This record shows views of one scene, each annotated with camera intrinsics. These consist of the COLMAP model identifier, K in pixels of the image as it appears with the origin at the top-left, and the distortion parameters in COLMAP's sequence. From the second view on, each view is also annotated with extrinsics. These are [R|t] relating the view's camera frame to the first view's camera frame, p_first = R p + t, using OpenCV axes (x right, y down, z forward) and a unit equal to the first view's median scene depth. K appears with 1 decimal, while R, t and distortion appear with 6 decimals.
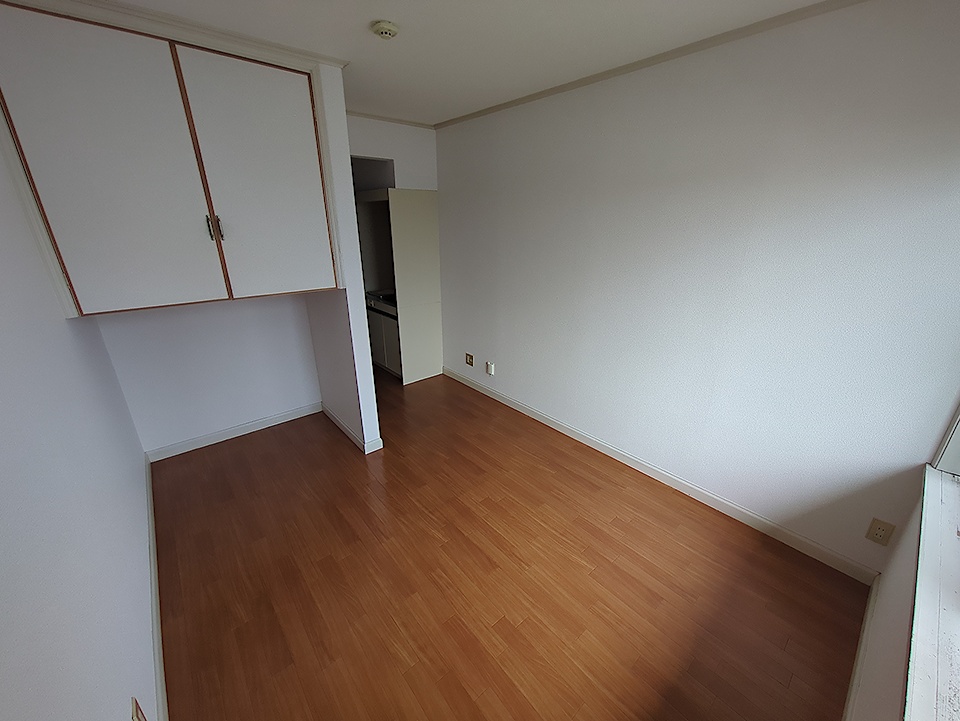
lens RADIAL K [[380.2, 0, 483.6], [0, 380.2, 359.7], [0, 0, 1]] dist [-0.002122, 0.000617]
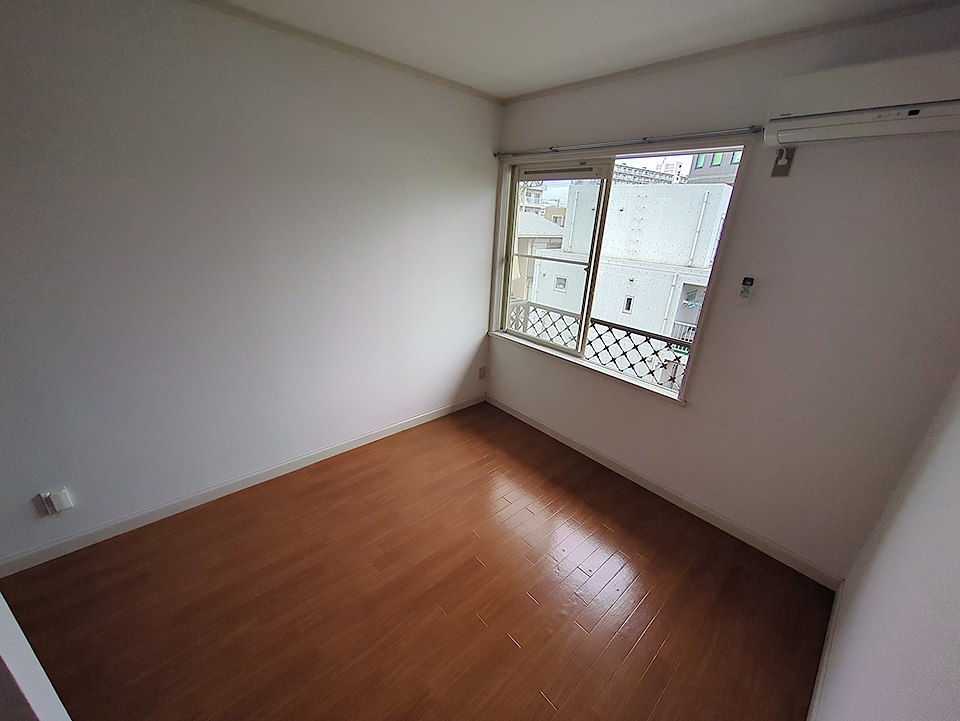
lens RADIAL K [[381.9, 0, 480.0], [0, 381.9, 360.5], [0, 0, 1]] dist [-0.002270, -0.000072]
pose [[-0.028919, -0.358113, 0.933230, -0.598975], [0.288591, 0.890872, 0.350801, -0.233948], [-0.957016, 0.279467, 0.077585, 0.614602]]
